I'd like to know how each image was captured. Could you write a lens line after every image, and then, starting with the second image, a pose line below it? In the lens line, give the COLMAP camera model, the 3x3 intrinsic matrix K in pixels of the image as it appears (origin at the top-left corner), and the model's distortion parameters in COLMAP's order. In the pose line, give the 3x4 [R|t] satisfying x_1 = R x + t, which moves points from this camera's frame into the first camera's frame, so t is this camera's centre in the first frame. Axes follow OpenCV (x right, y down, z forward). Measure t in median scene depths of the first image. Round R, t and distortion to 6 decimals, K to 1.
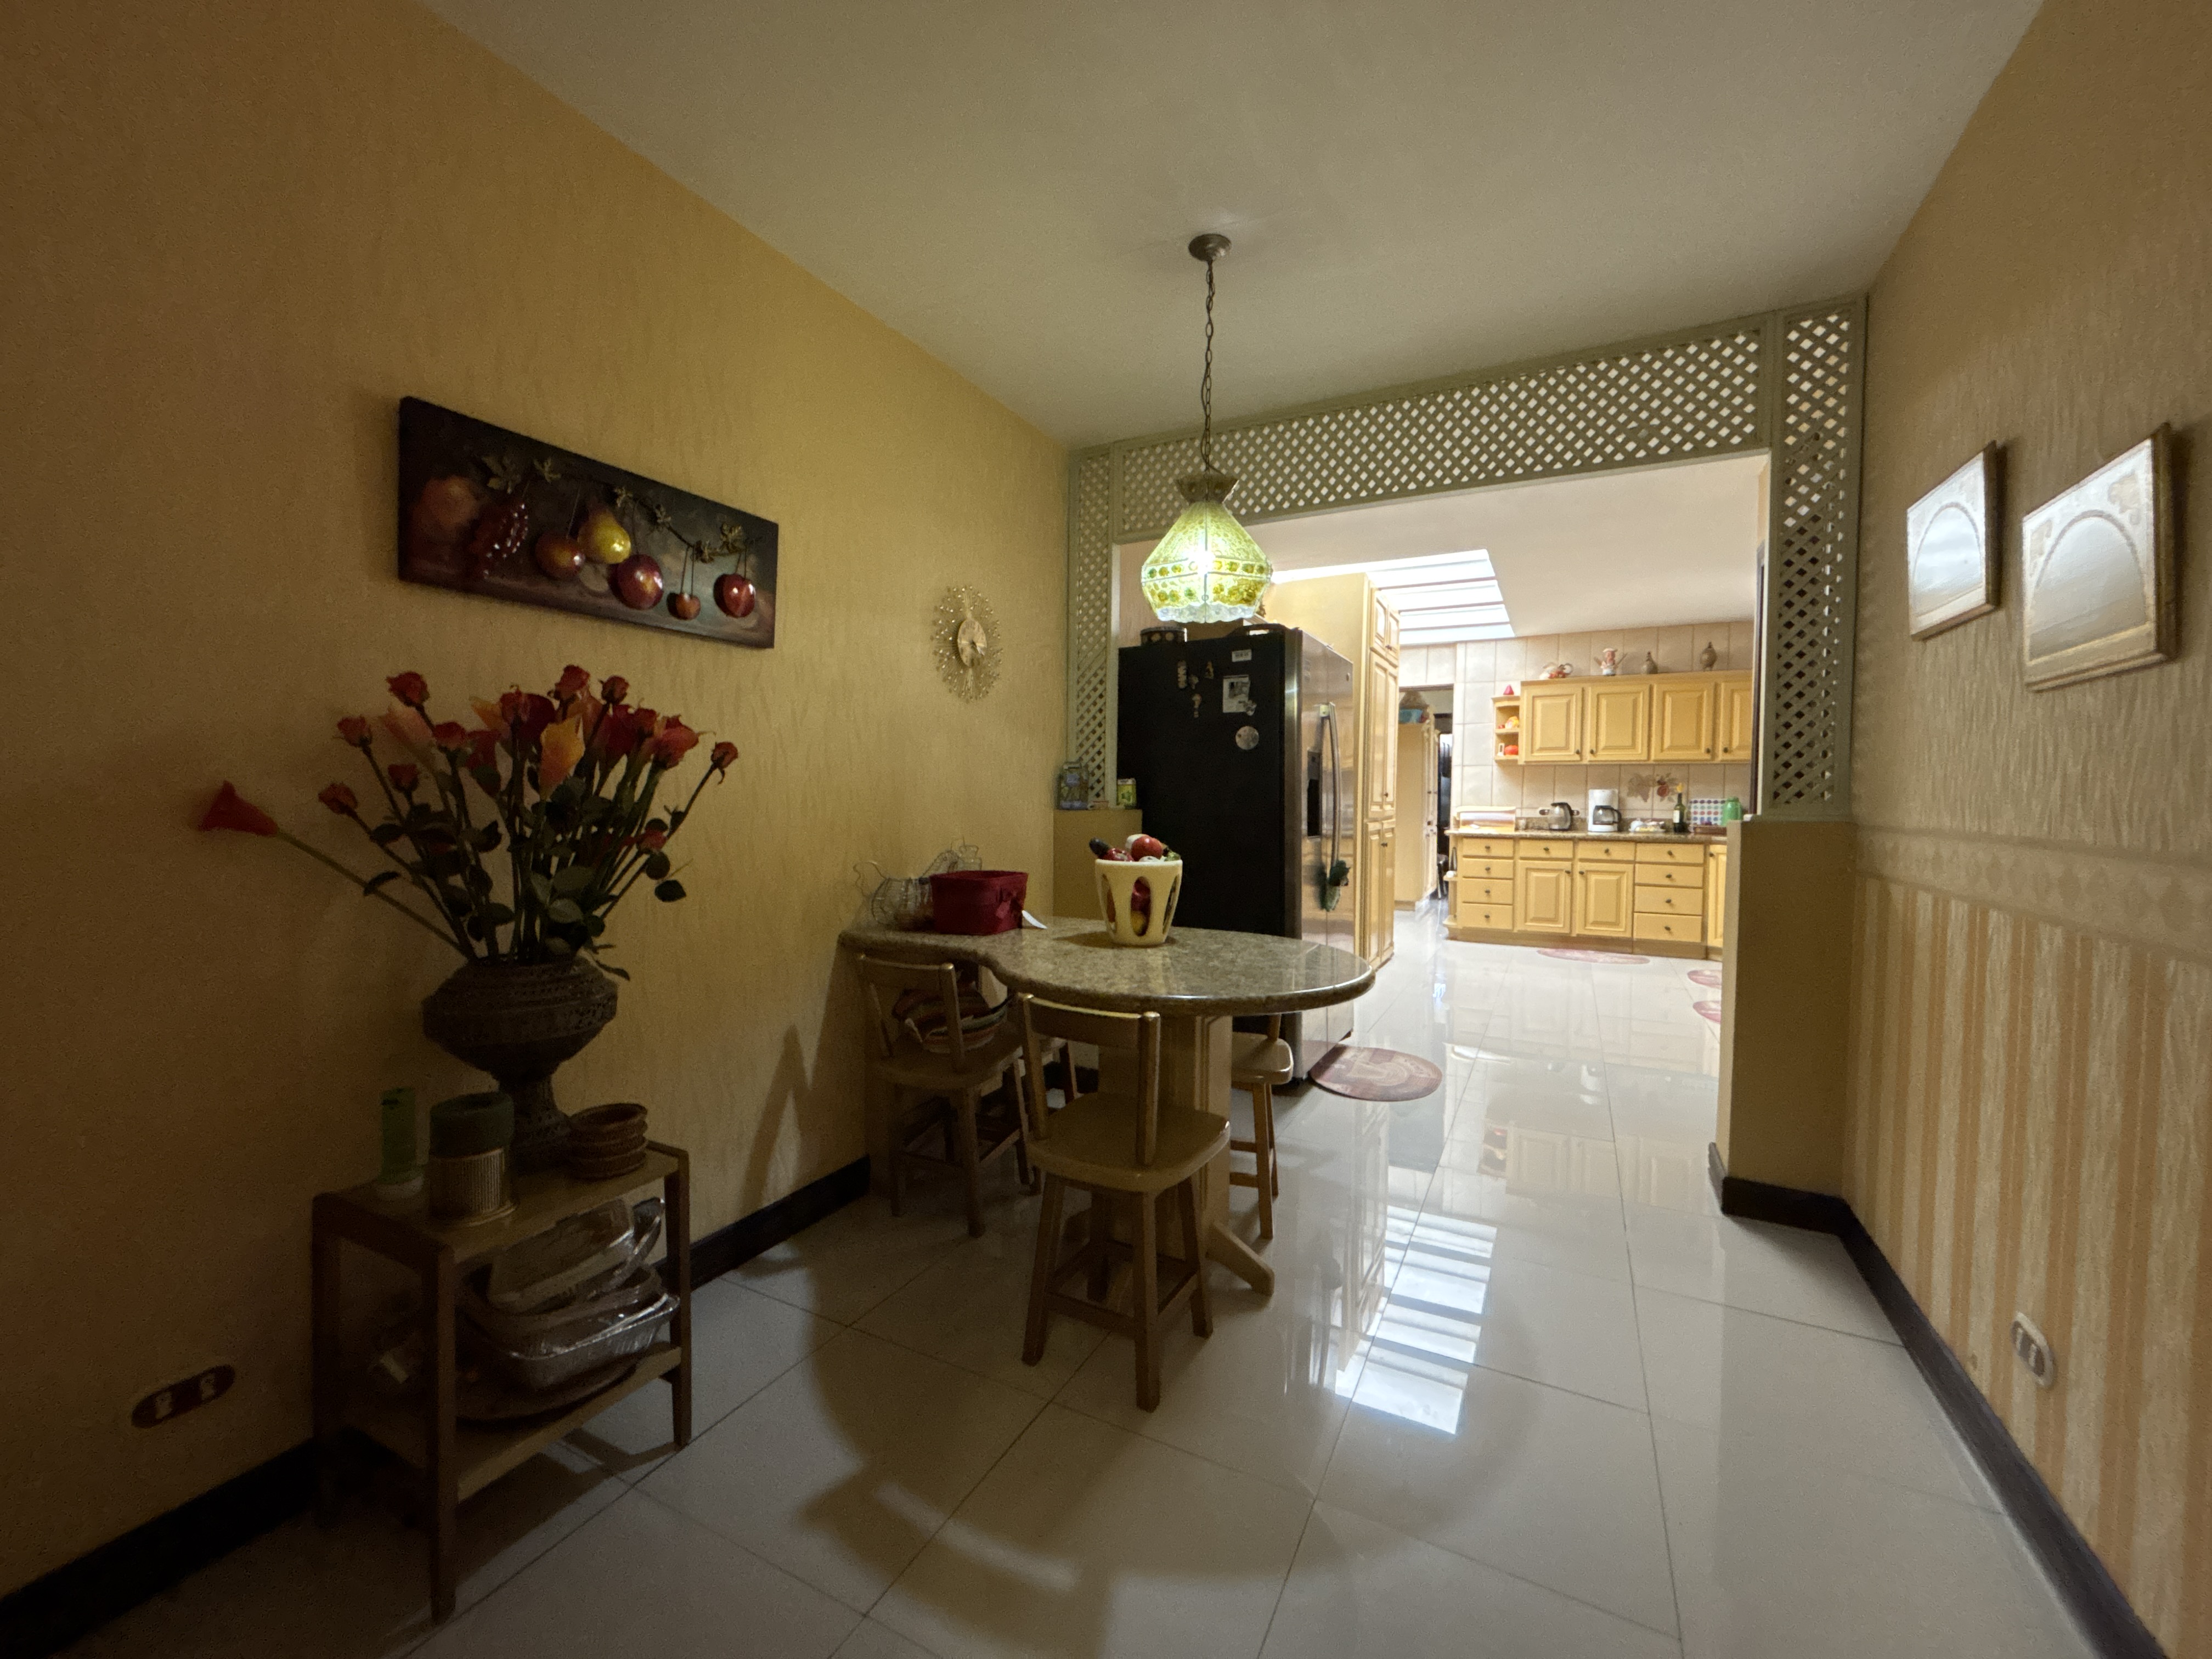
lens RADIAL K [[891.8, 0, 1103.9], [0, 891.8, 828.4], [0, 0, 1]] dist [-0.000279, -0.000241]
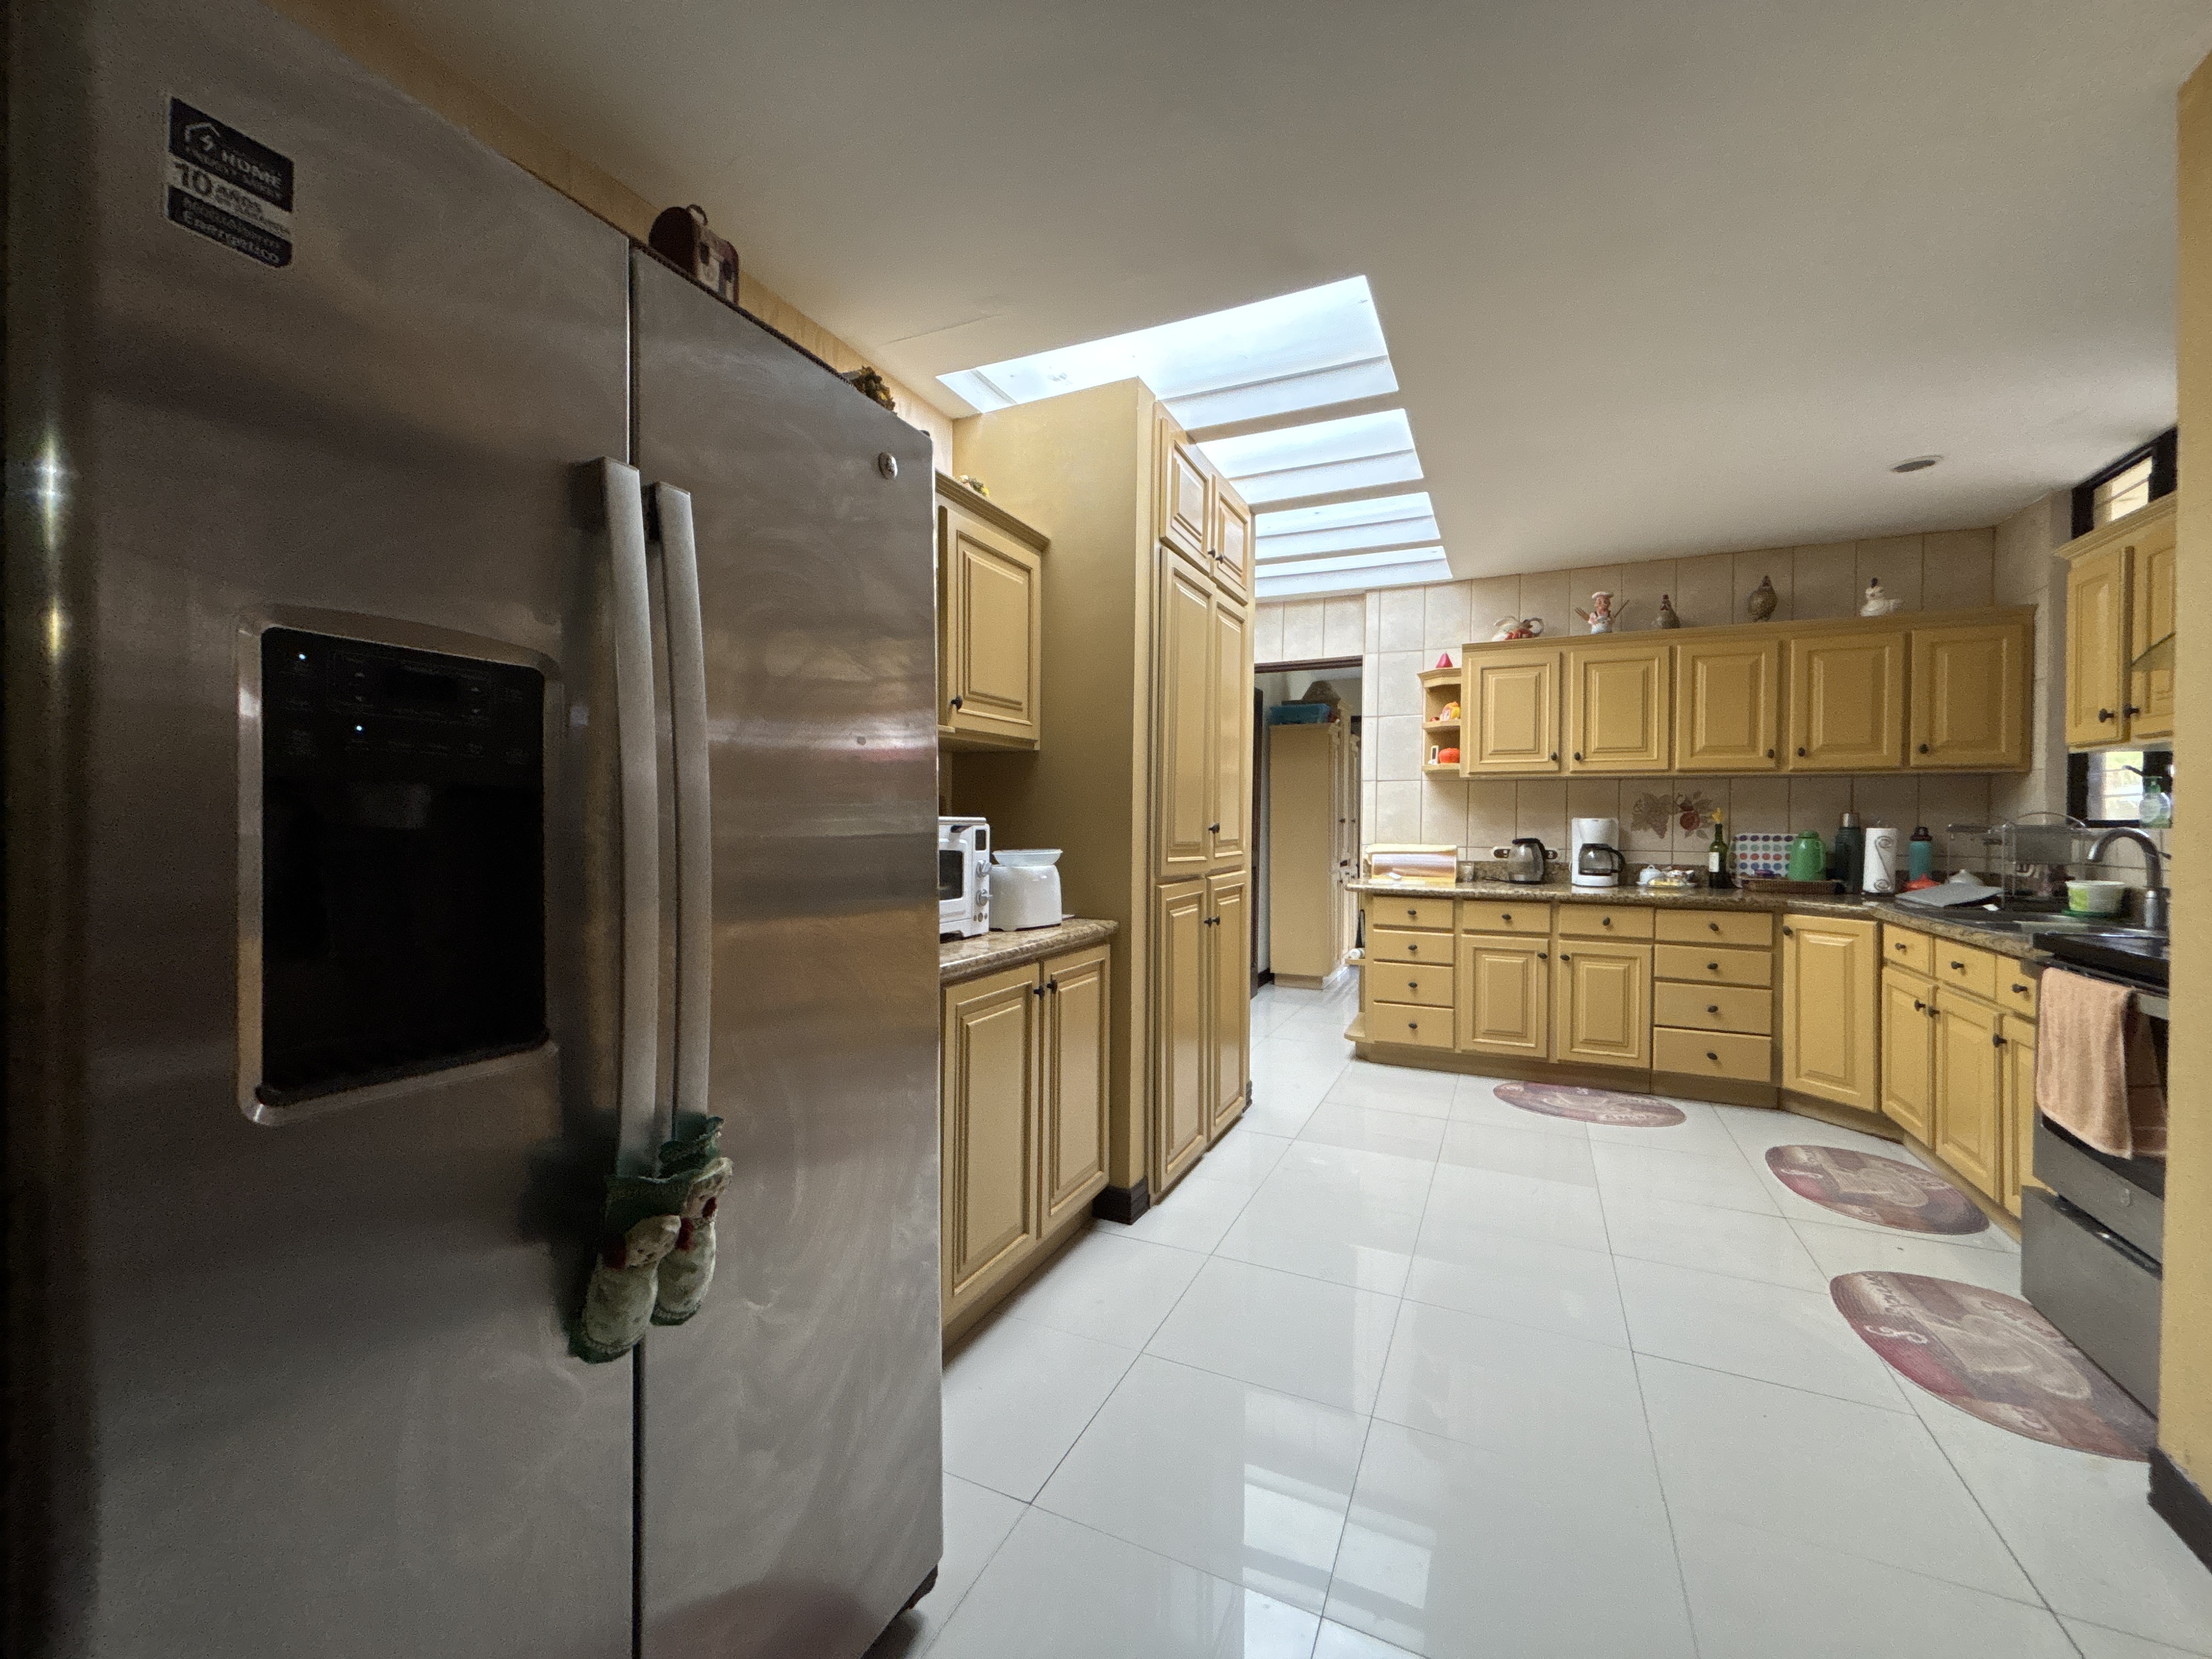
lens RADIAL K [[891.8, 0, 1103.3], [0, 891.8, 826.9], [0, 0, 1]] dist [-0.000279, -0.000241]
pose [[0.999121, -0.000087, 0.041931, 0.194069], [0.001281, 0.999594, -0.028449, -0.020444], [-0.041912, 0.028478, 0.998715, 0.398824]]
